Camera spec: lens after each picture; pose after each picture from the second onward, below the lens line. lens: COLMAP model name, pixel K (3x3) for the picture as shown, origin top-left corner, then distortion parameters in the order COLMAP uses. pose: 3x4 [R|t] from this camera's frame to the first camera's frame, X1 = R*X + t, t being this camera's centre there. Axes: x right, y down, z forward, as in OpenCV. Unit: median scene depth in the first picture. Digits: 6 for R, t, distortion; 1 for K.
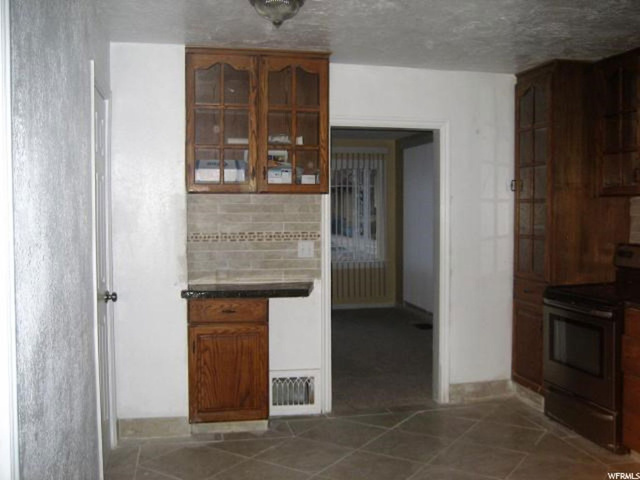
lens RADIAL K [[668.8, 0, 324.4], [0, 668.8, 235.6], [0, 0, 1]] dist [-0.138147, 0.164578]
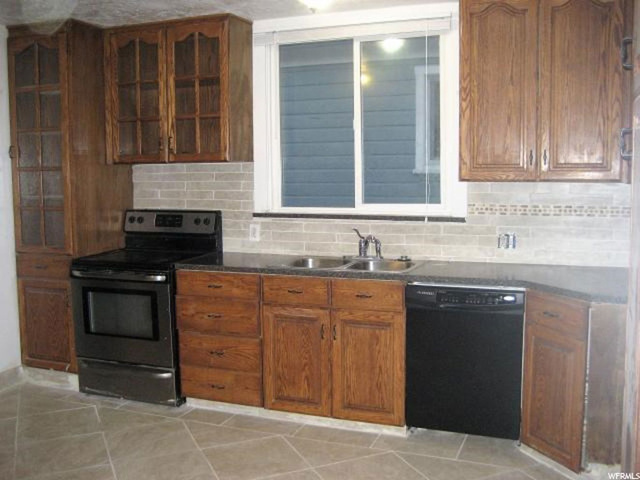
lens RADIAL K [[668.8, 0, 324.4], [0, 668.8, 235.6], [0, 0, 1]] dist [-0.138147, 0.164578]
pose [[0.557824, -0.083082, 0.825791, -0.243699], [0.041655, 0.996526, 0.072121, -0.009876], [-0.828913, -0.005833, 0.559347, 0.168044]]
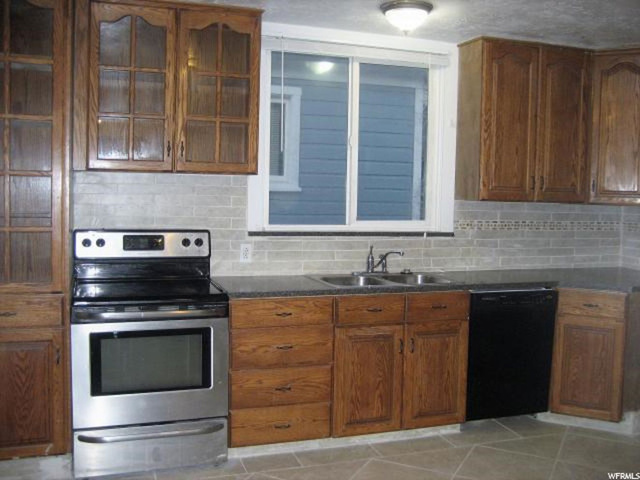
lens RADIAL K [[668.8, 0, 324.4], [0, 668.8, 235.6], [0, 0, 1]] dist [-0.138147, 0.164578]
pose [[-0.117912, -0.068290, 0.990673, -0.382796], [0.019566, 0.997279, 0.071074, -0.032864], [-0.992831, 0.027764, -0.116255, 0.822267]]
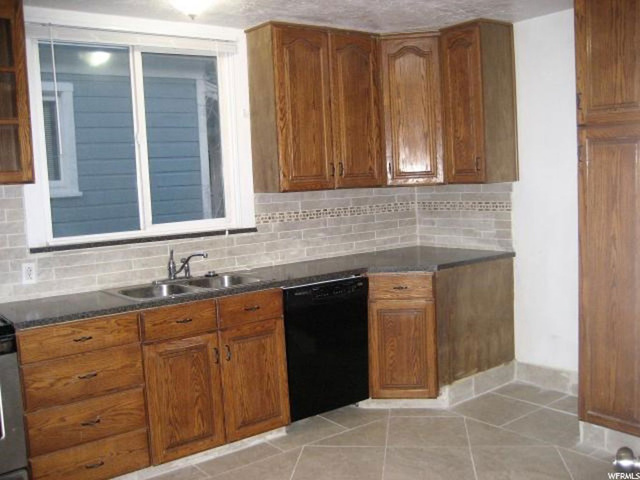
lens RADIAL K [[668.8, 0, 324.4], [0, 668.8, 235.6], [0, 0, 1]] dist [-0.138147, 0.164578]
pose [[-0.426647, -0.053901, 0.902811, -0.322024], [0.086330, 0.991237, 0.099978, -0.038564], [-0.900289, 0.120595, -0.418255, 0.827344]]
